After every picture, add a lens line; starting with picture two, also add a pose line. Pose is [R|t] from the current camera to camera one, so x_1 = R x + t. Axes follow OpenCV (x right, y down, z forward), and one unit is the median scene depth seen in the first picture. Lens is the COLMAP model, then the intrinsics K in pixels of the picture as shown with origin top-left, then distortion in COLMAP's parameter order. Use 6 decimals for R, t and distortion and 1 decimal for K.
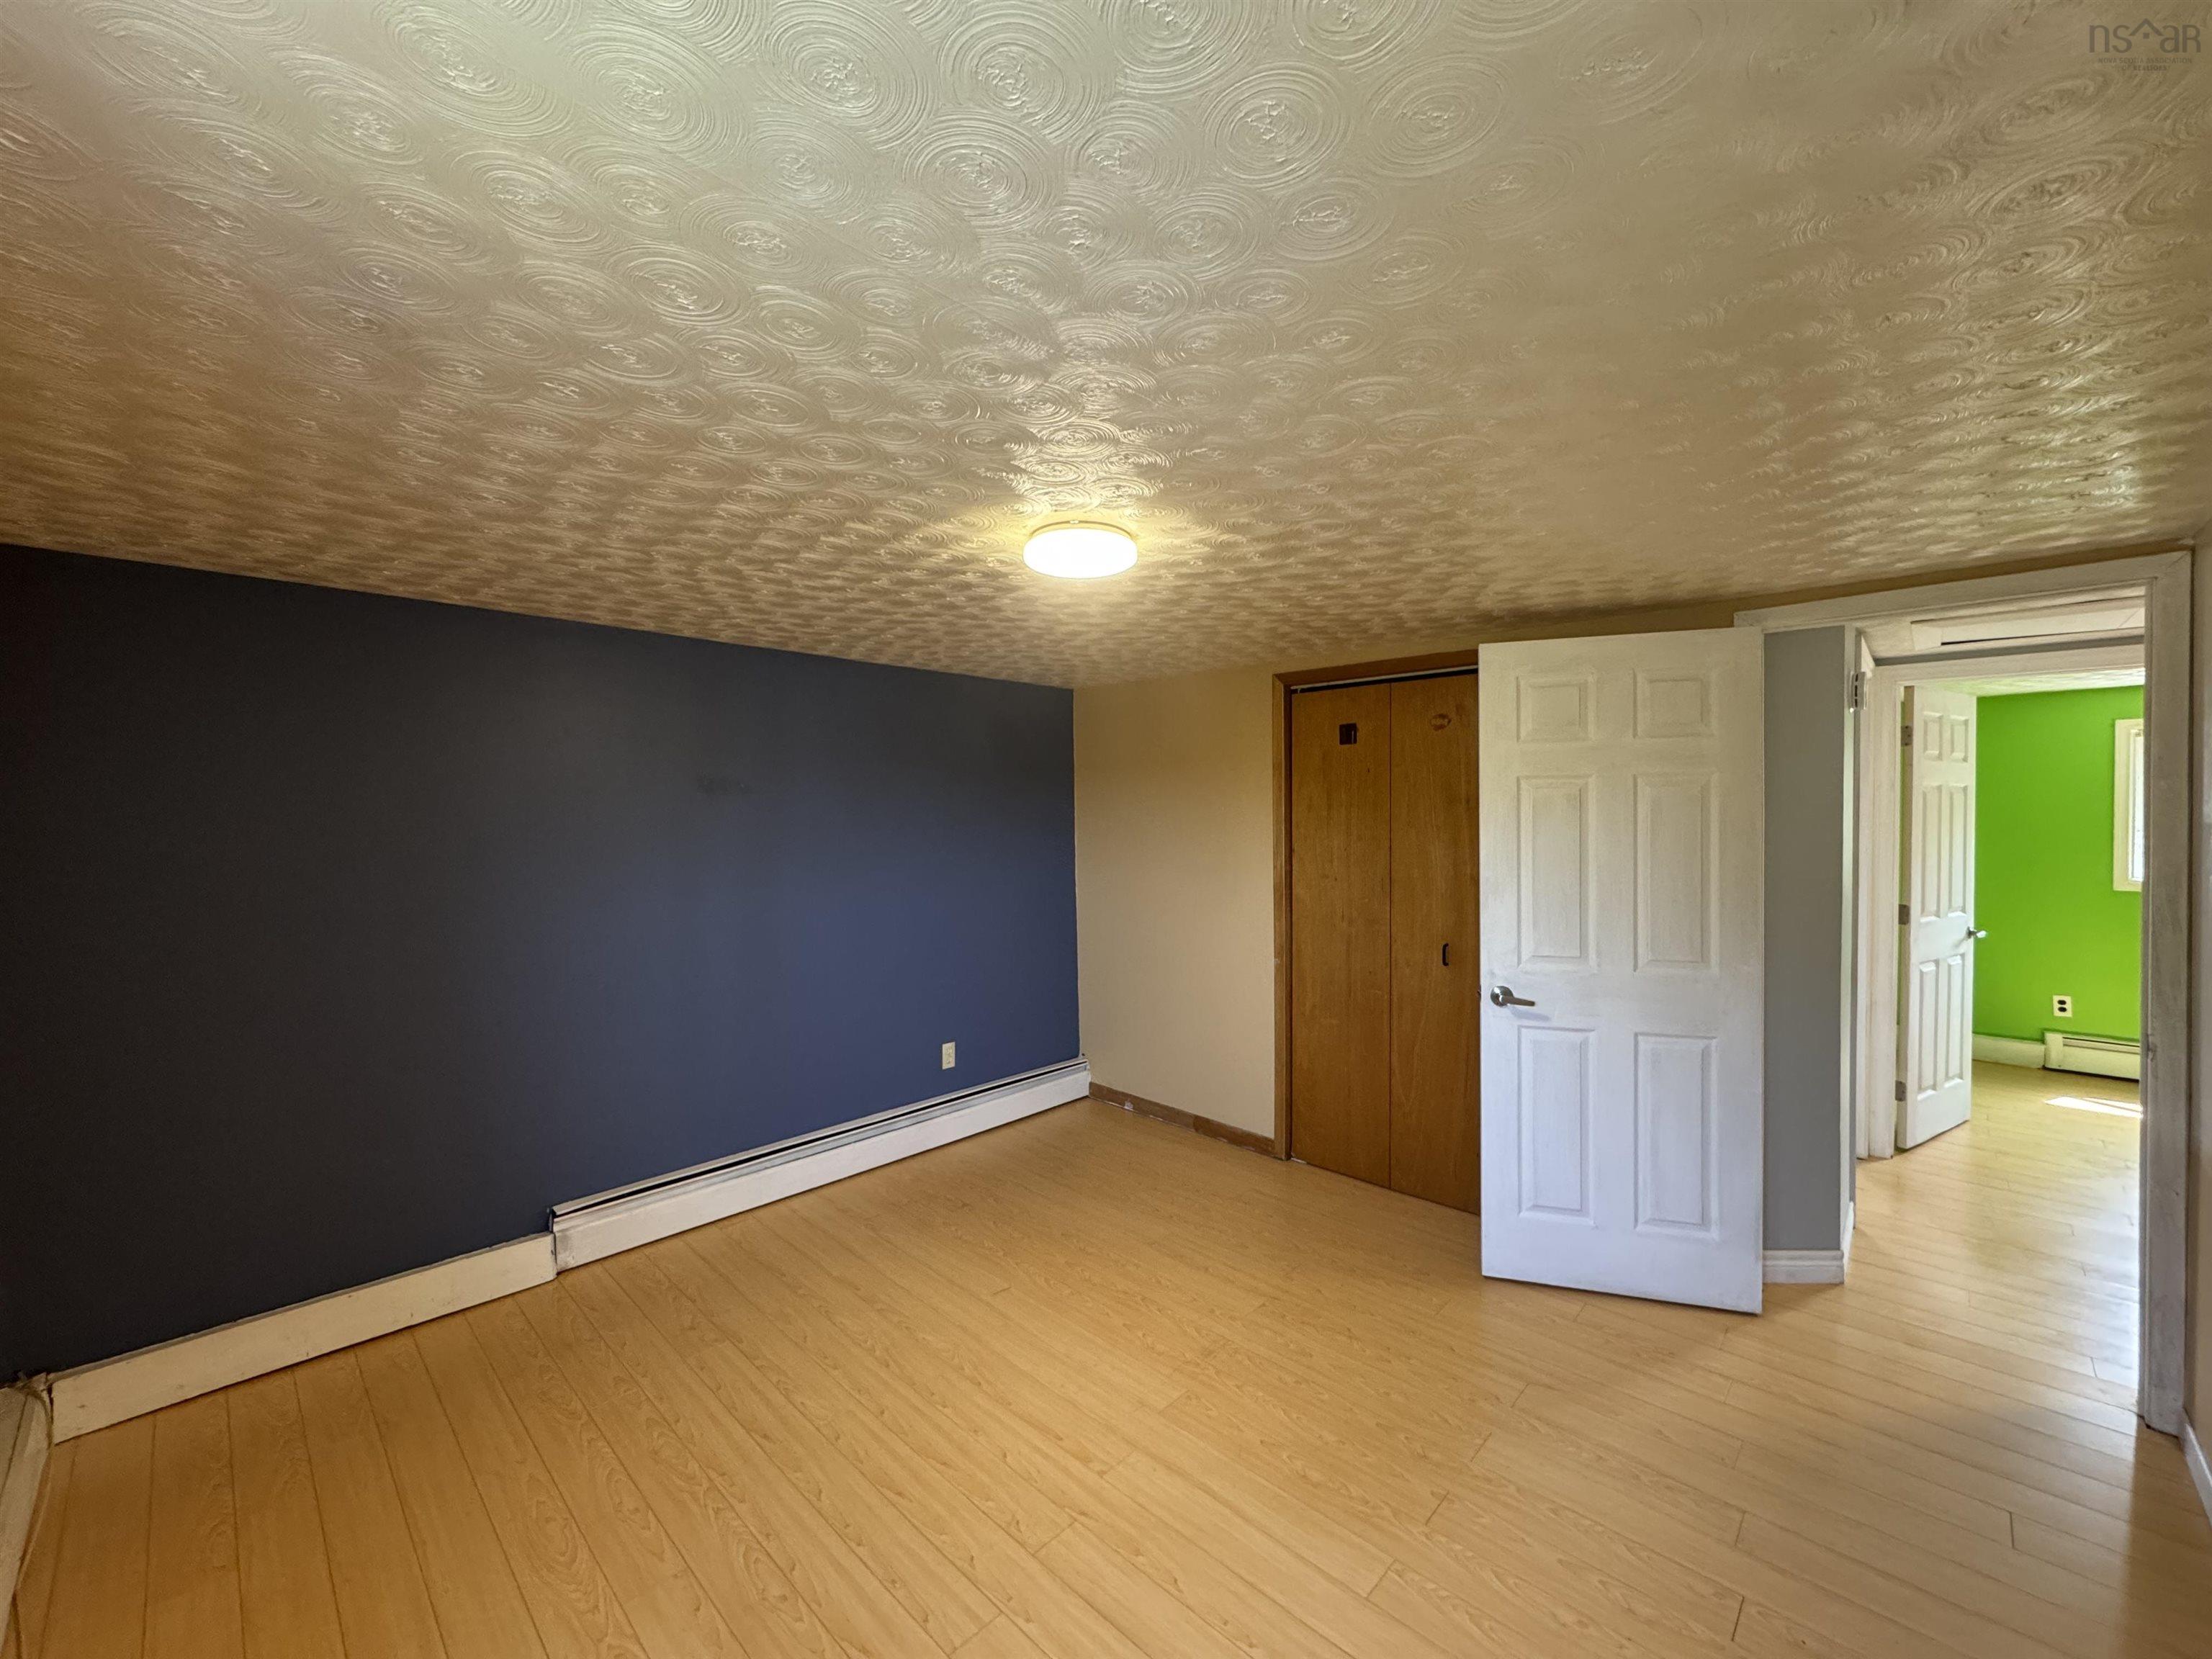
lens RADIAL K [[885.9, 0, 1104.4], [0, 885.9, 828.0], [0, 0, 1]] dist [-0.002870, 0.000537]
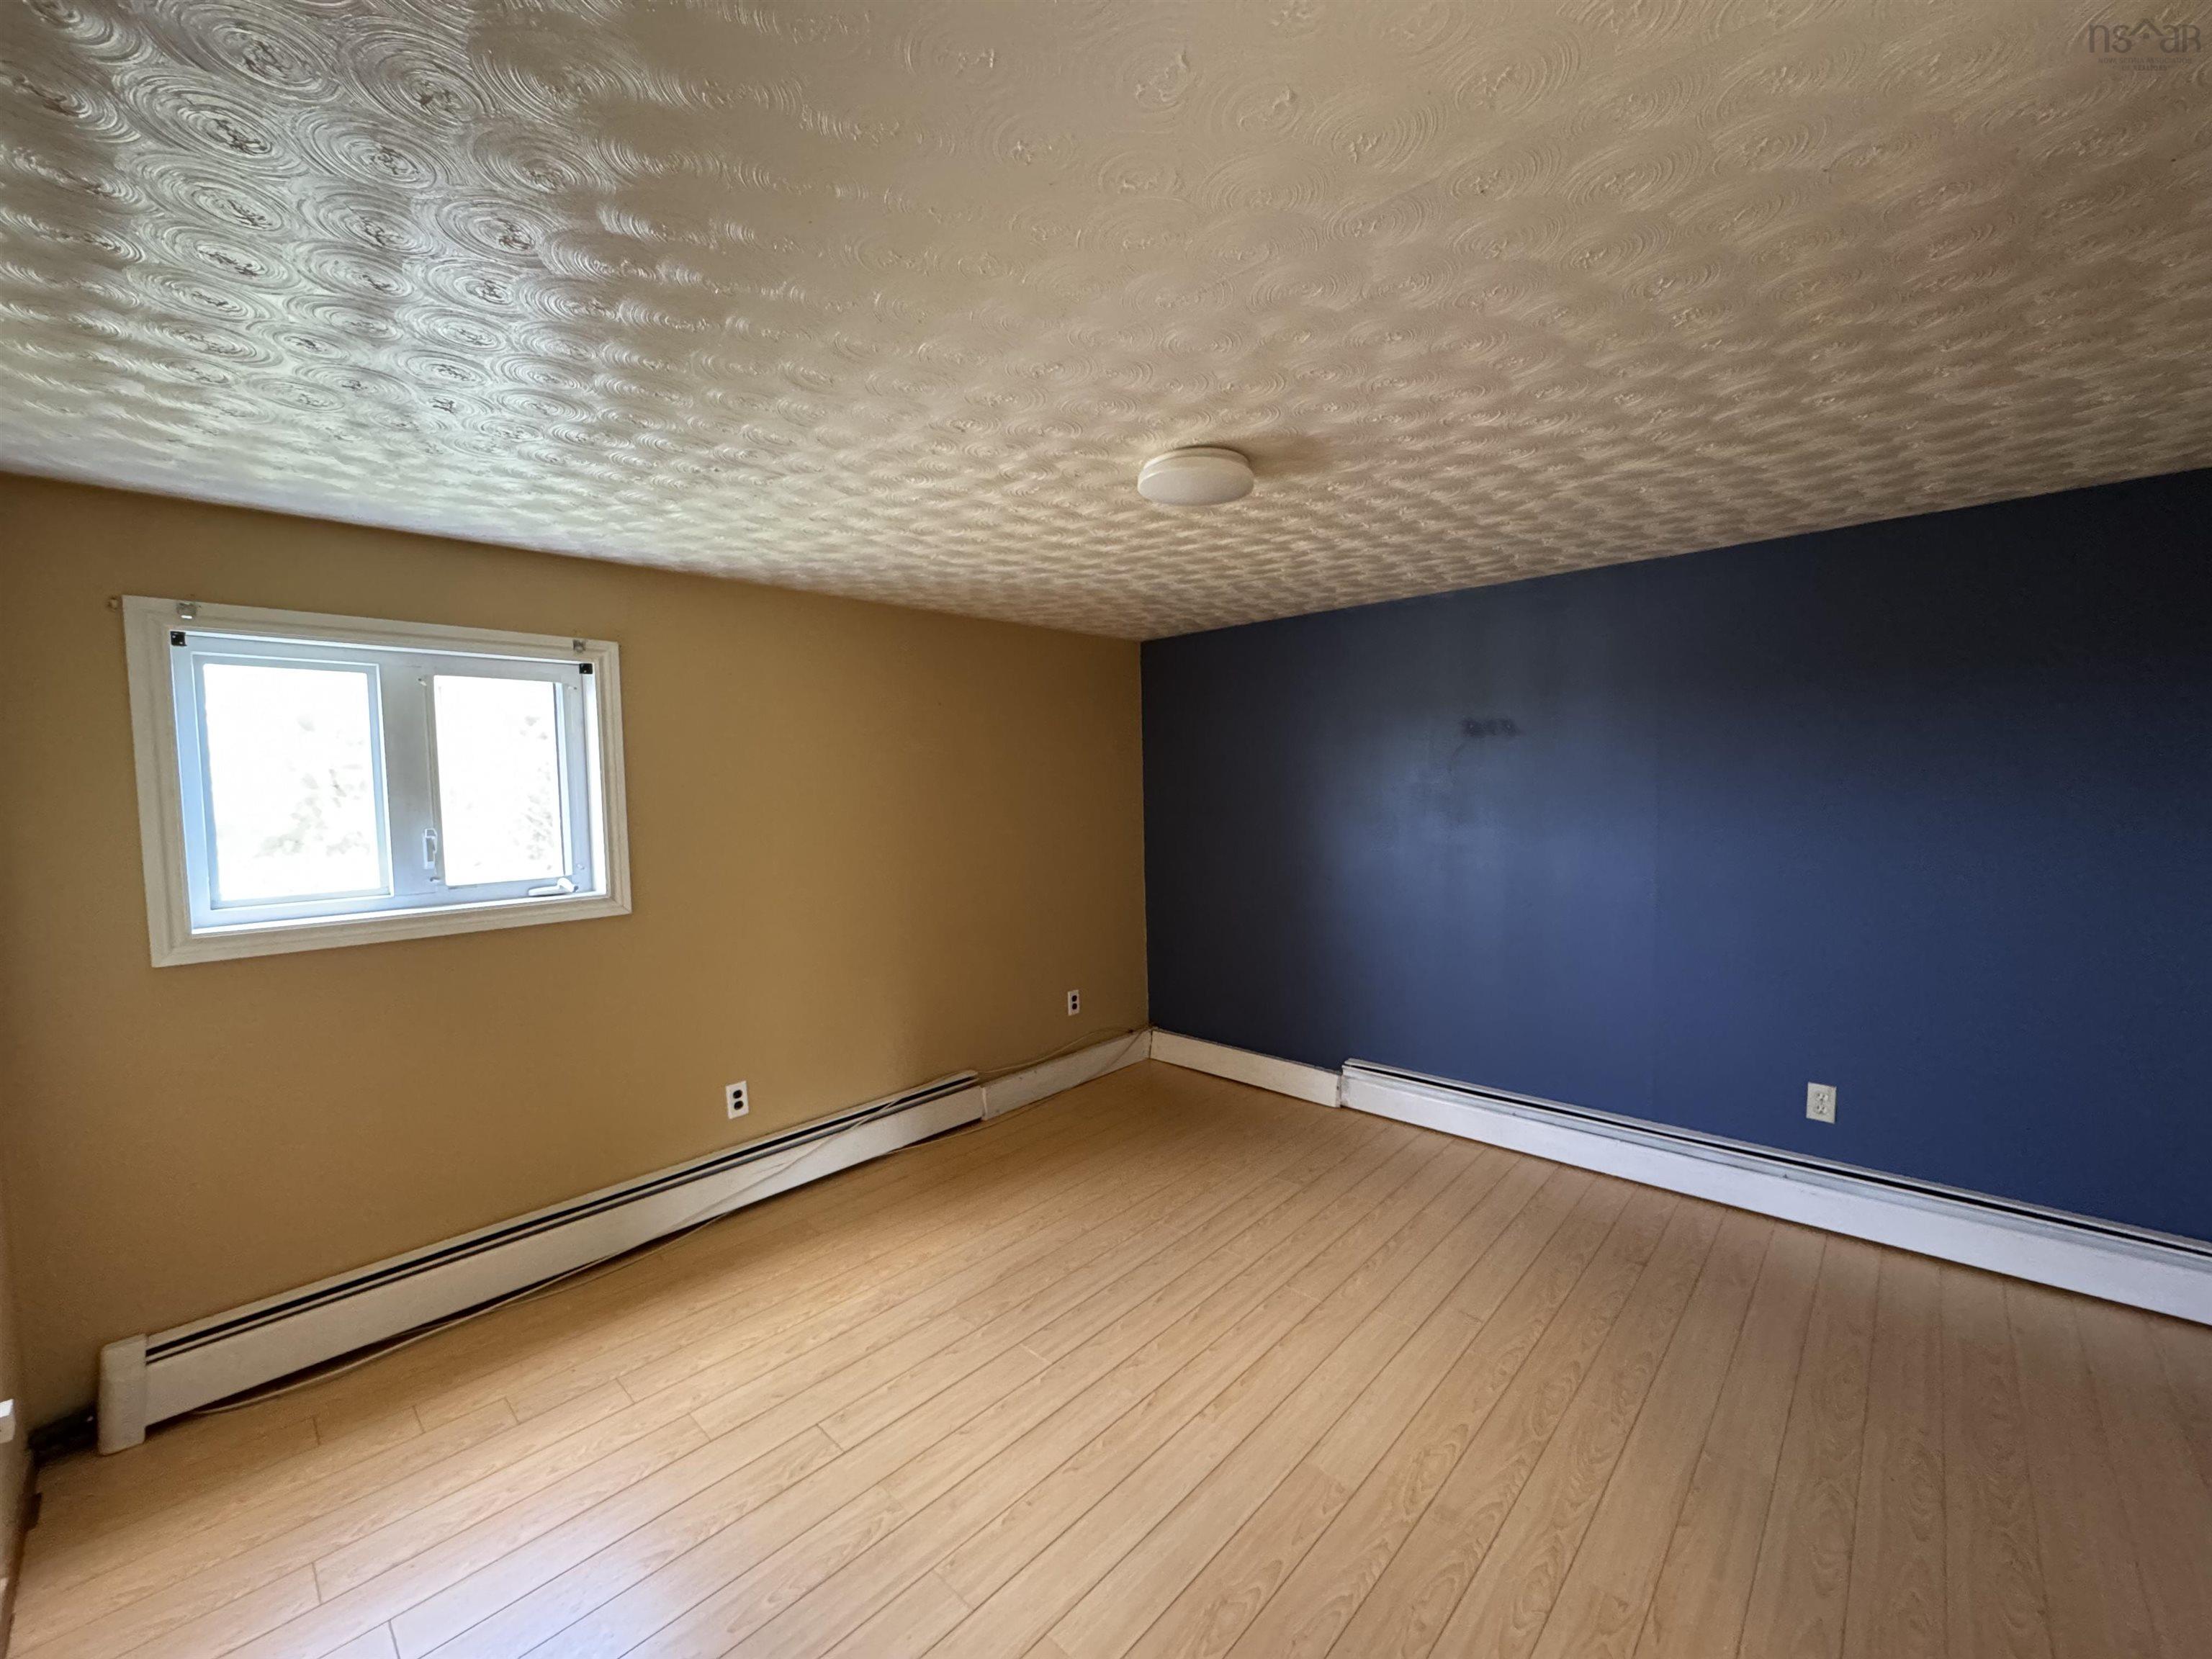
lens RADIAL K [[885.9, 0, 1104.4], [0, 885.9, 828.0], [0, 0, 1]] dist [-0.002870, 0.000537]
pose [[0.001142, 0.055407, -0.998463, 0.650418], [0.007989, 0.998431, 0.055414, 0.008736], [0.999967, -0.008040, 0.000697, 0.610701]]
